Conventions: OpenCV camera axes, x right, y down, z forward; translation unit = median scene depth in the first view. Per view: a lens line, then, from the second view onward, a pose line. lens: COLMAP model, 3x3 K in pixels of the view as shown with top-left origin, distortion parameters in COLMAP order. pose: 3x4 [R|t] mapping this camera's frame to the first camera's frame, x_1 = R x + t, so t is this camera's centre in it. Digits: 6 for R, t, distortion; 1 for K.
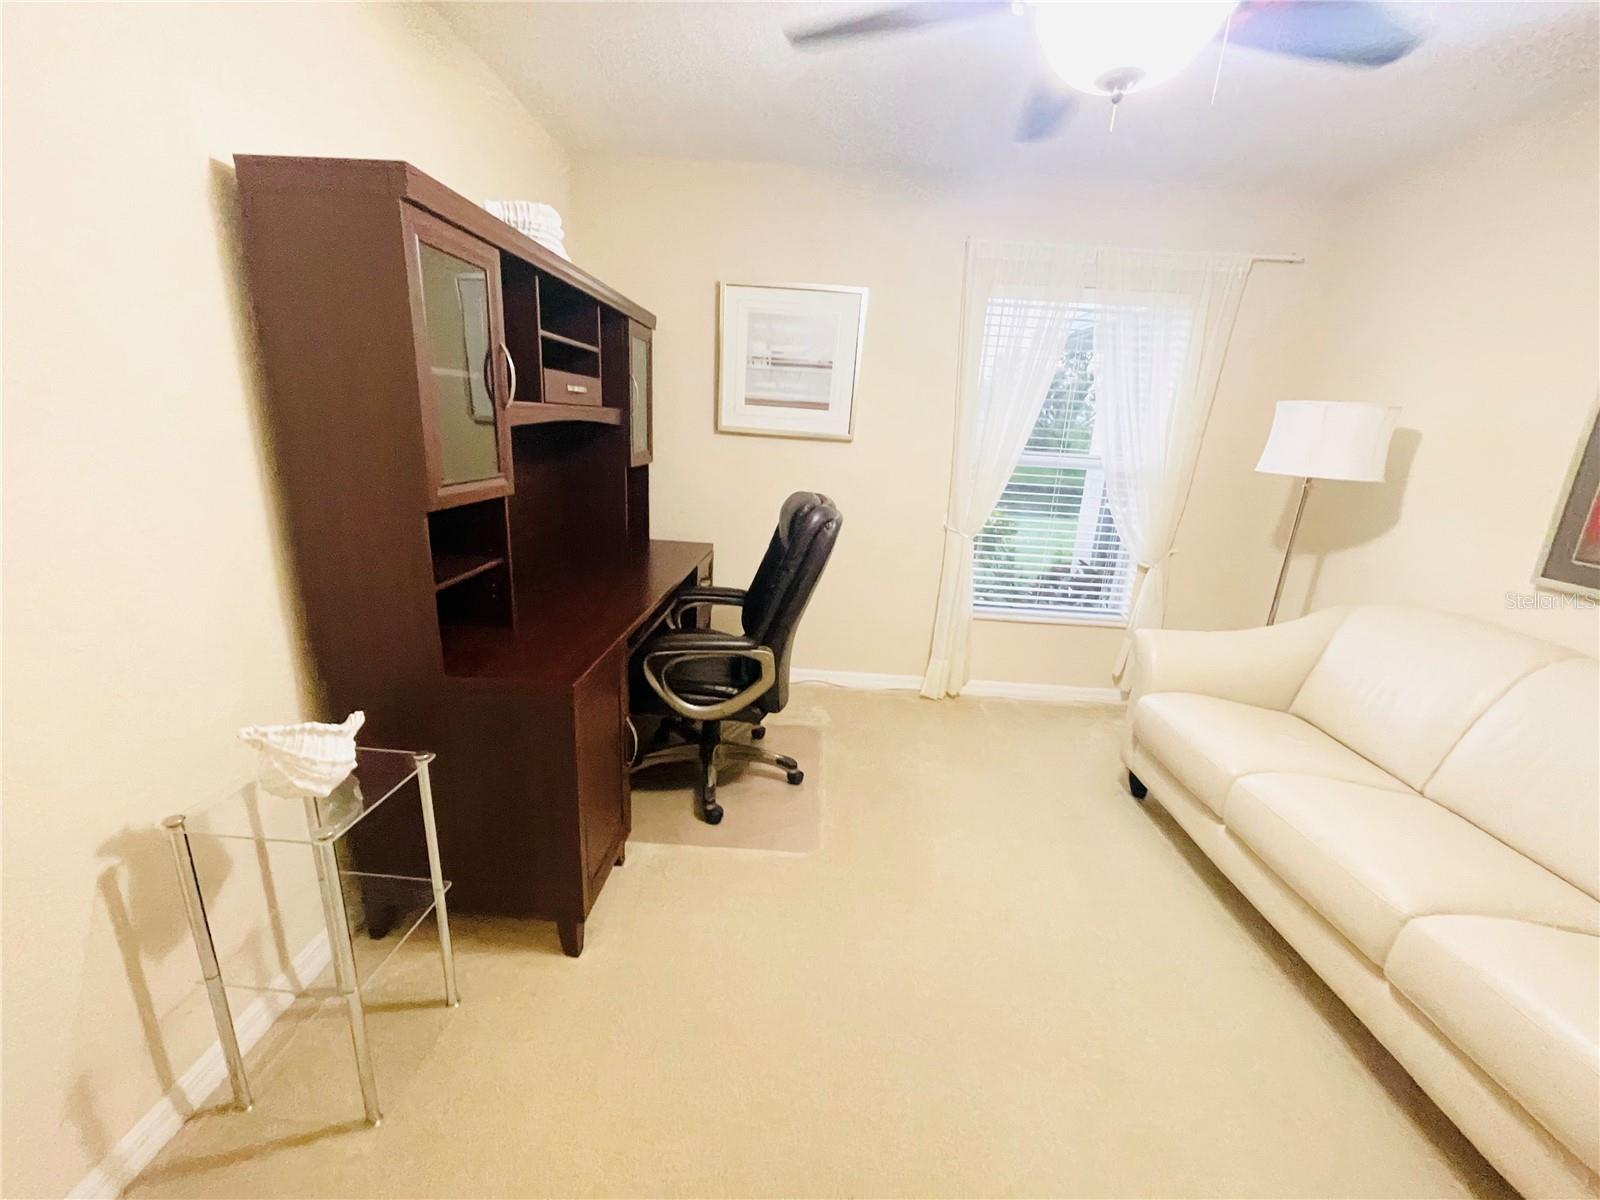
lens RADIAL K [[630.7, 0, 800.8], [0, 630.7, 600.2], [0, 0, 1]] dist [-0.003745, 0.001668]
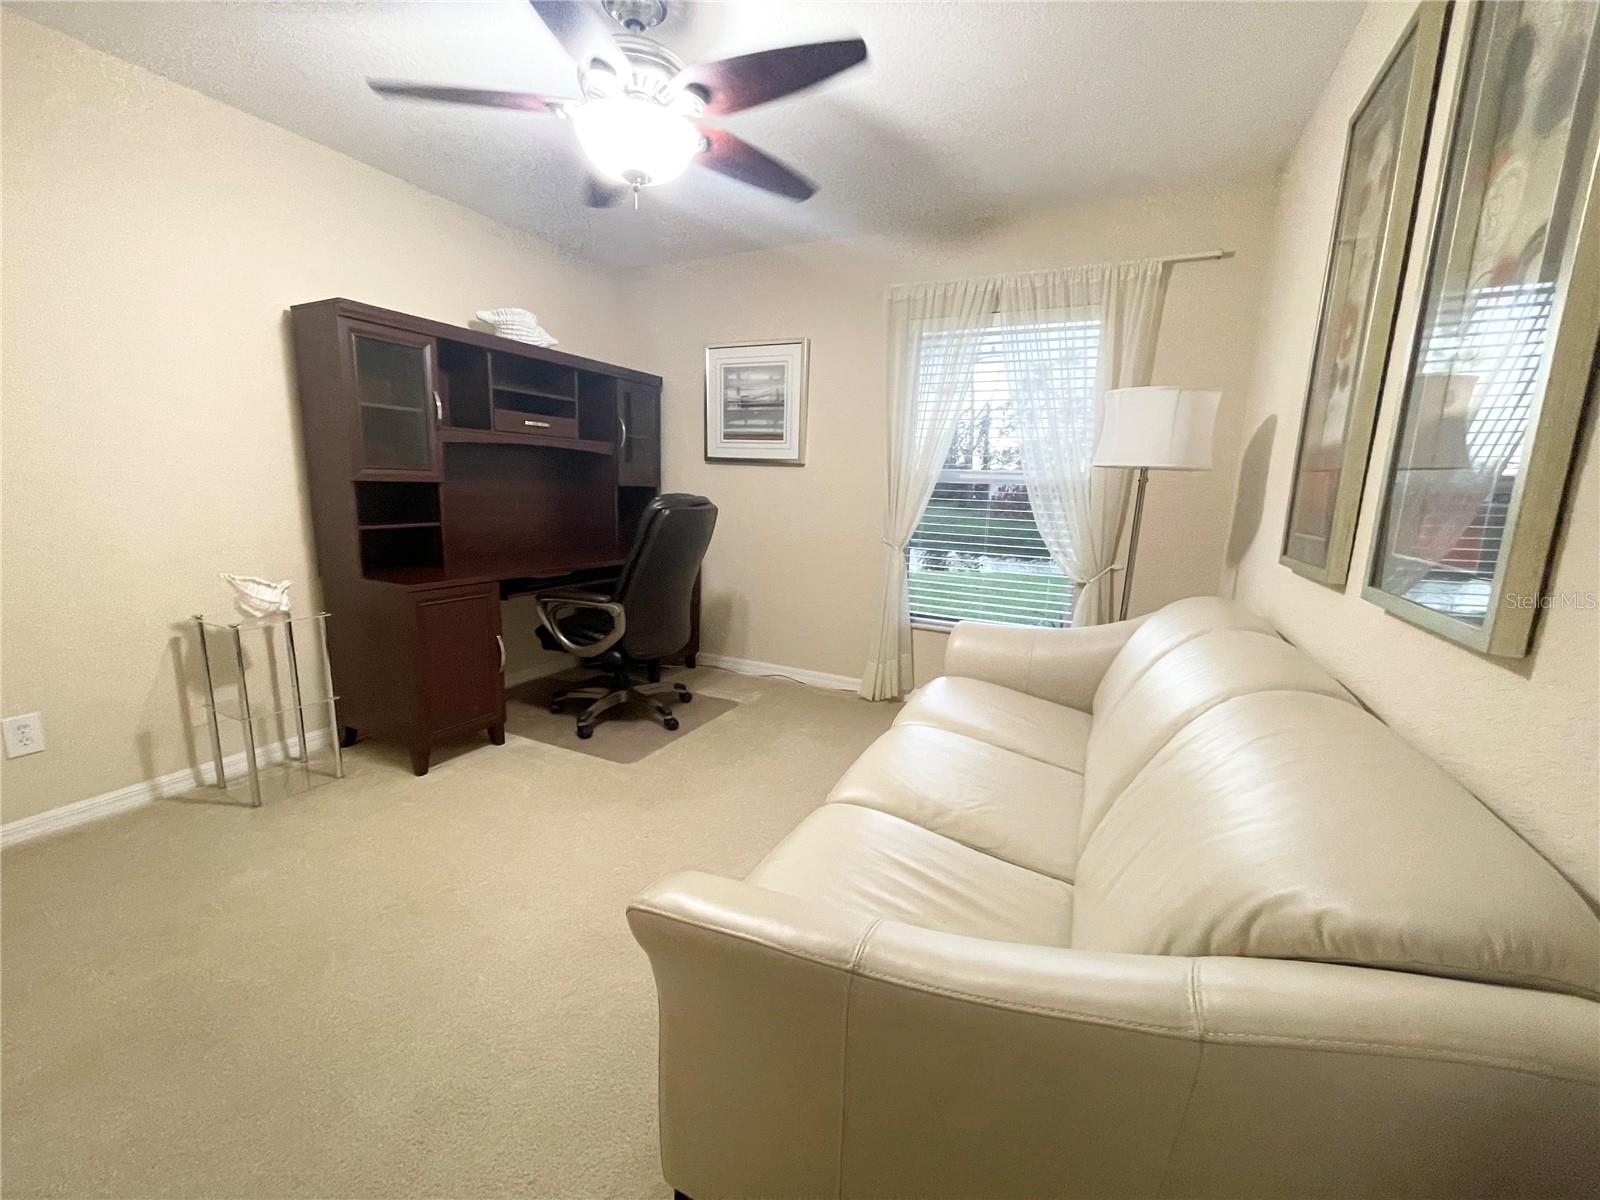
lens RADIAL K [[630.7, 0, 799.8], [0, 630.7, 597.6], [0, 0, 1]] dist [-0.003745, 0.001668]
pose [[0.914114, 0.045356, -0.402913, 0.693837], [-0.091913, 0.991034, -0.096968, 0.131278], [0.394902, 0.125673, 0.910087, -0.044257]]
